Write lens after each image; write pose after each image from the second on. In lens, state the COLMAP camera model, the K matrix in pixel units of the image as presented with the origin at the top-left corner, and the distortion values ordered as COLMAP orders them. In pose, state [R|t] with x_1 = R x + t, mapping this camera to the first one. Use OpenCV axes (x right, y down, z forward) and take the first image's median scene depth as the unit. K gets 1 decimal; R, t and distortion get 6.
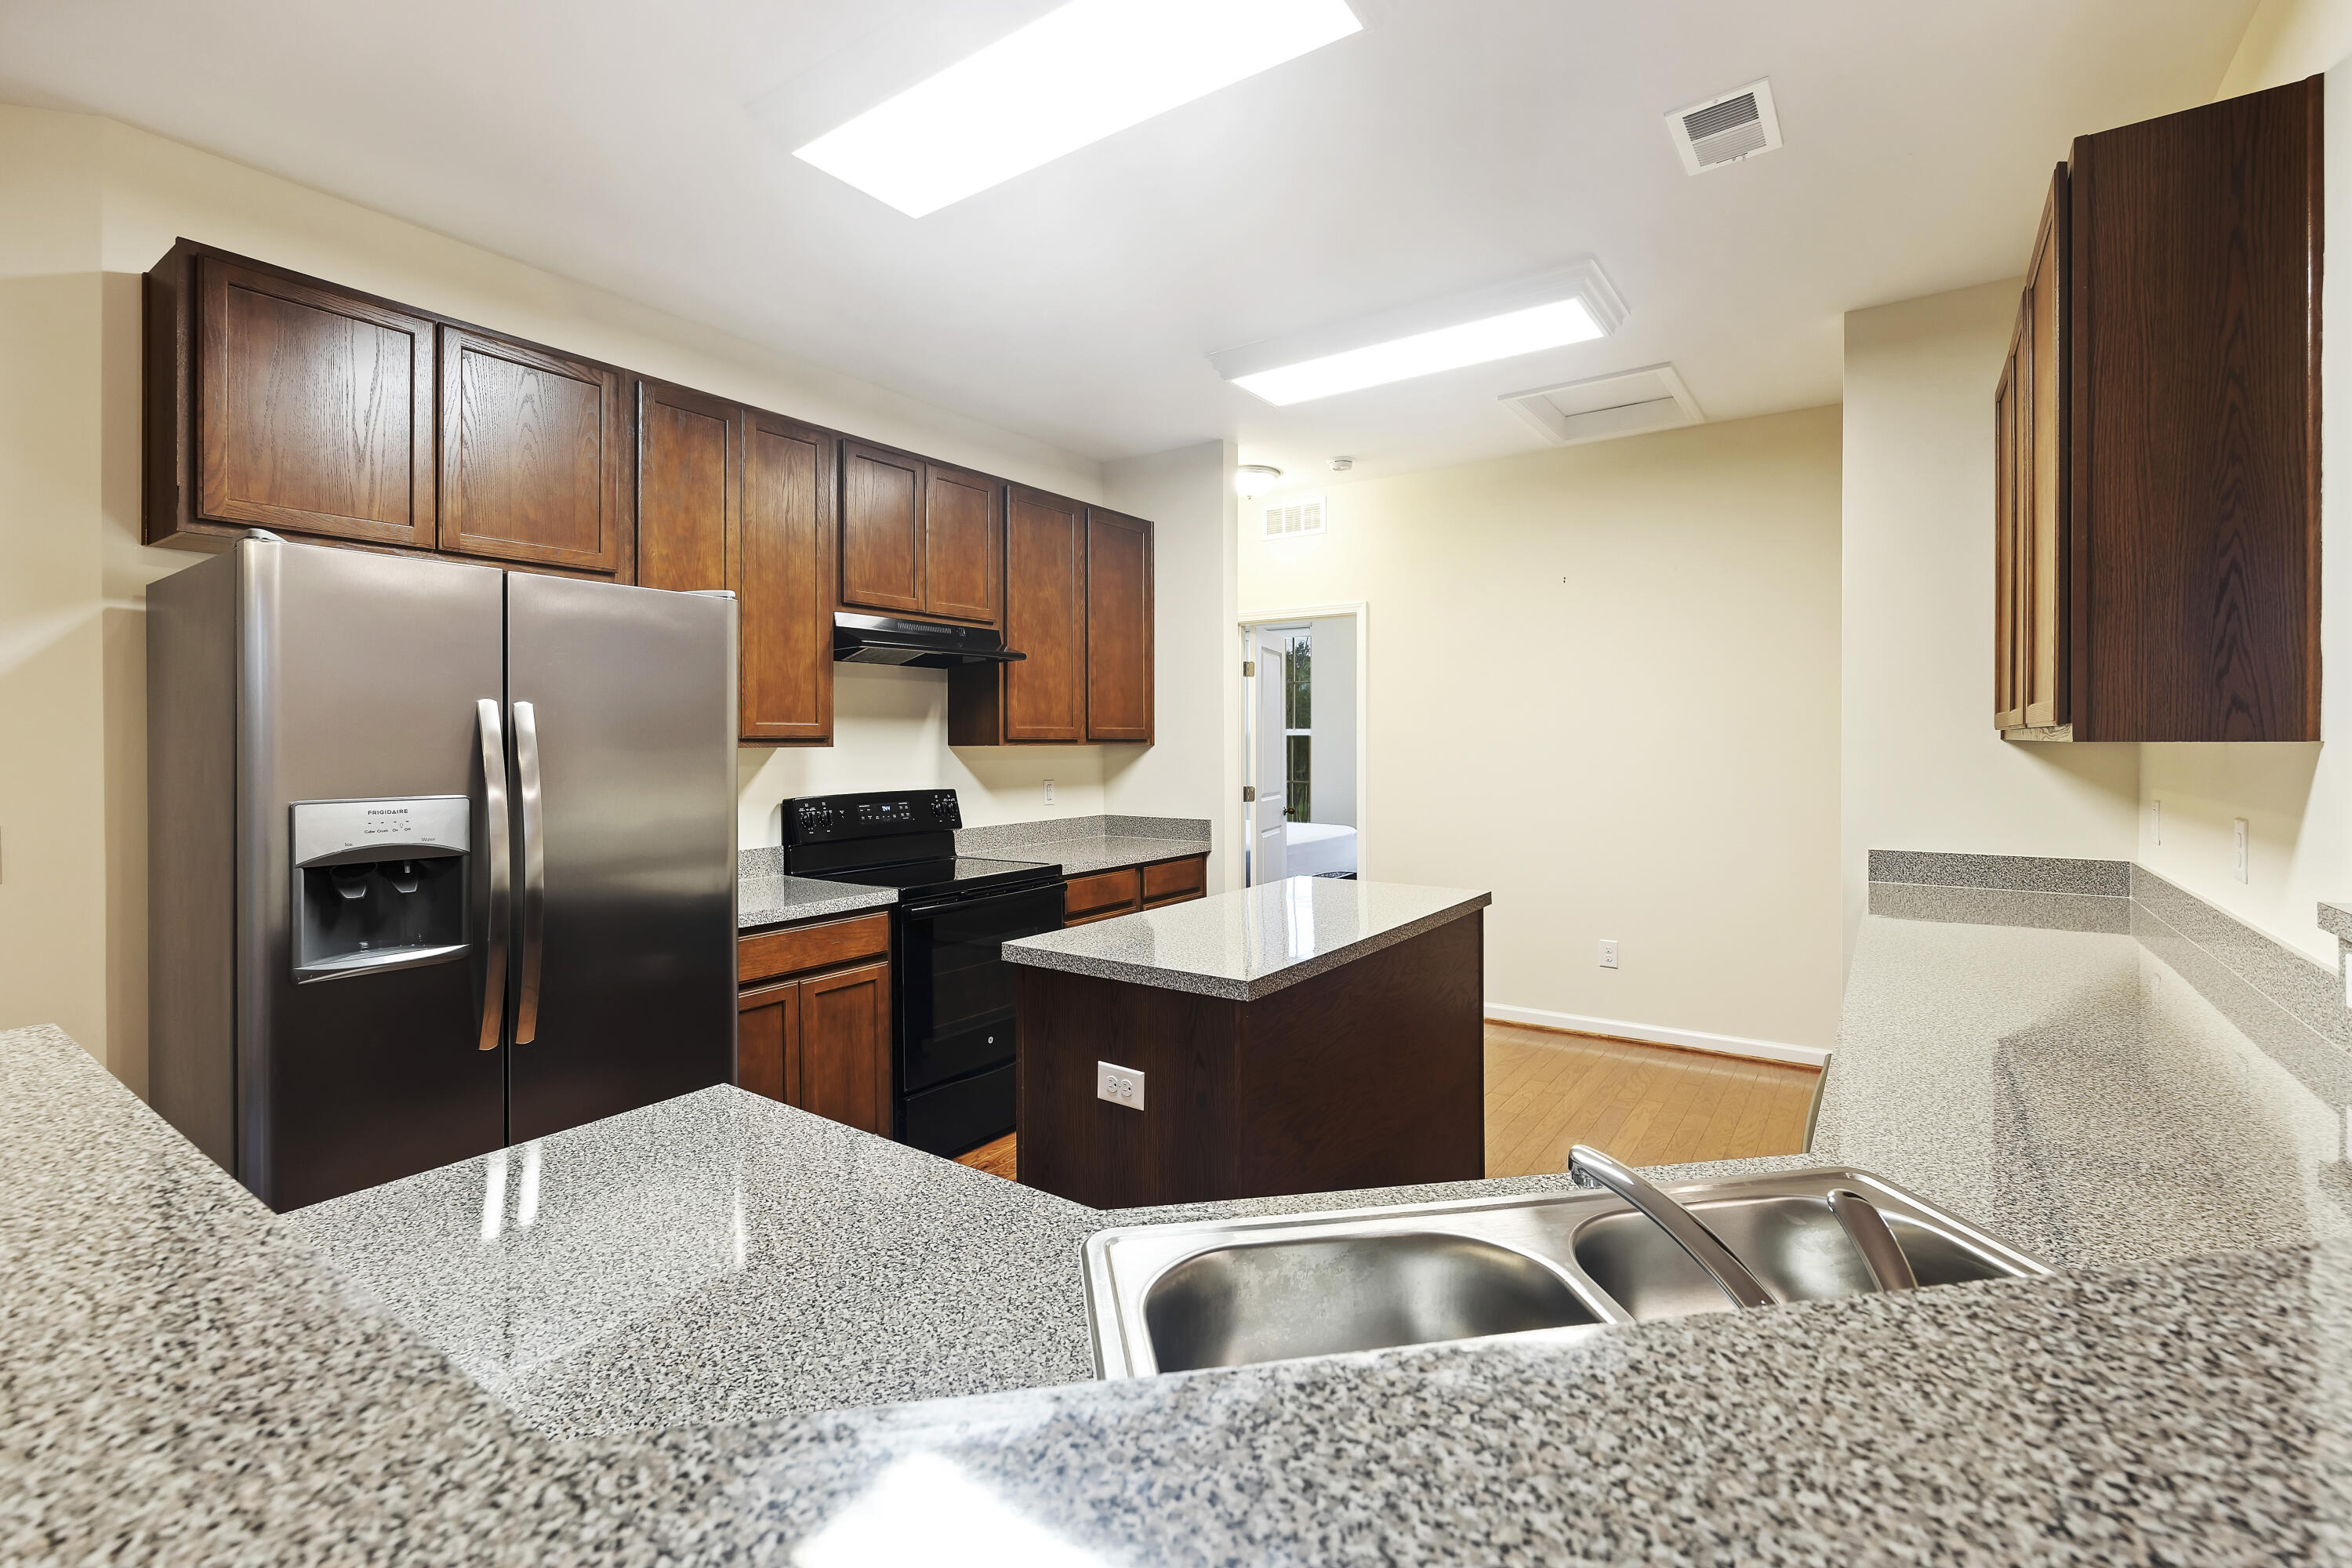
lens RADIAL K [[1036.7, 0, 1177.1], [0, 1036.7, 739.3], [0, 0, 1]] dist [-0.001558, -0.000075]
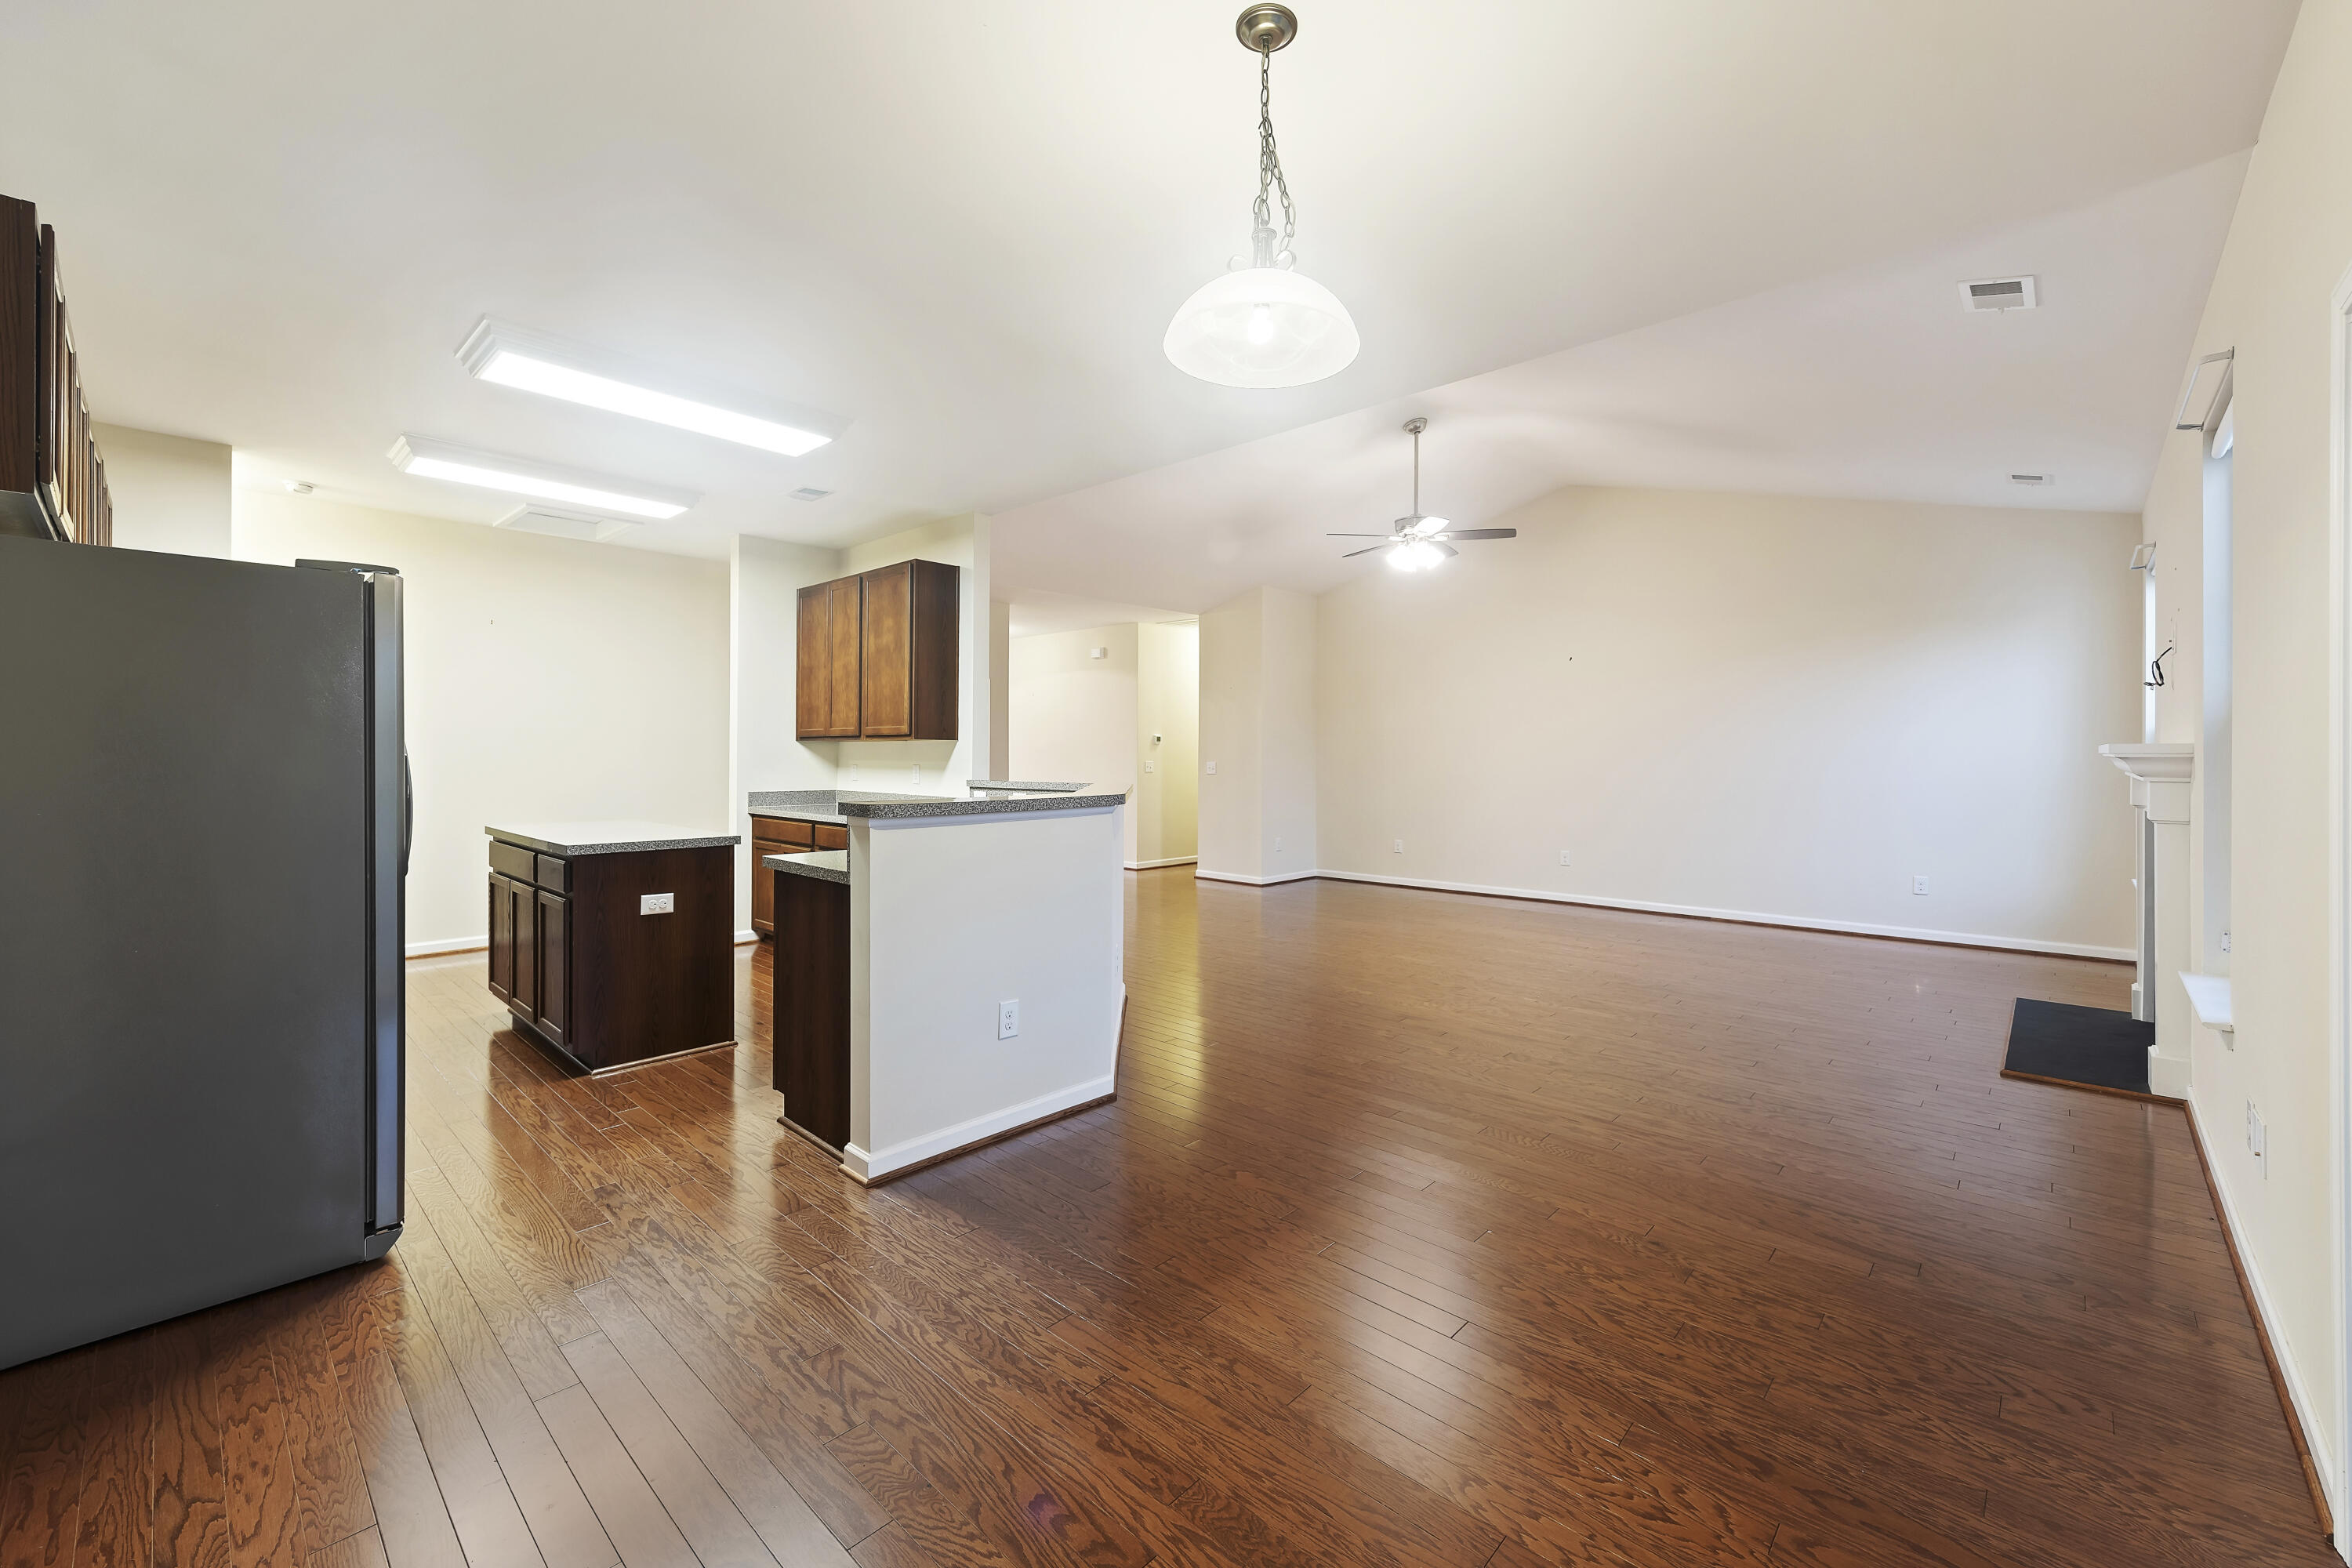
lens RADIAL K [[968.1, 0, 1177.9], [0, 968.1, 753.8], [0, 0, 1]] dist [0.003247, 0.000081]
pose [[0.137815, 0.004704, 0.990447, -0.964077], [-0.003108, 0.999986, -0.004317, 0.026442], [-0.990453, -0.002483, 0.137828, -0.138722]]
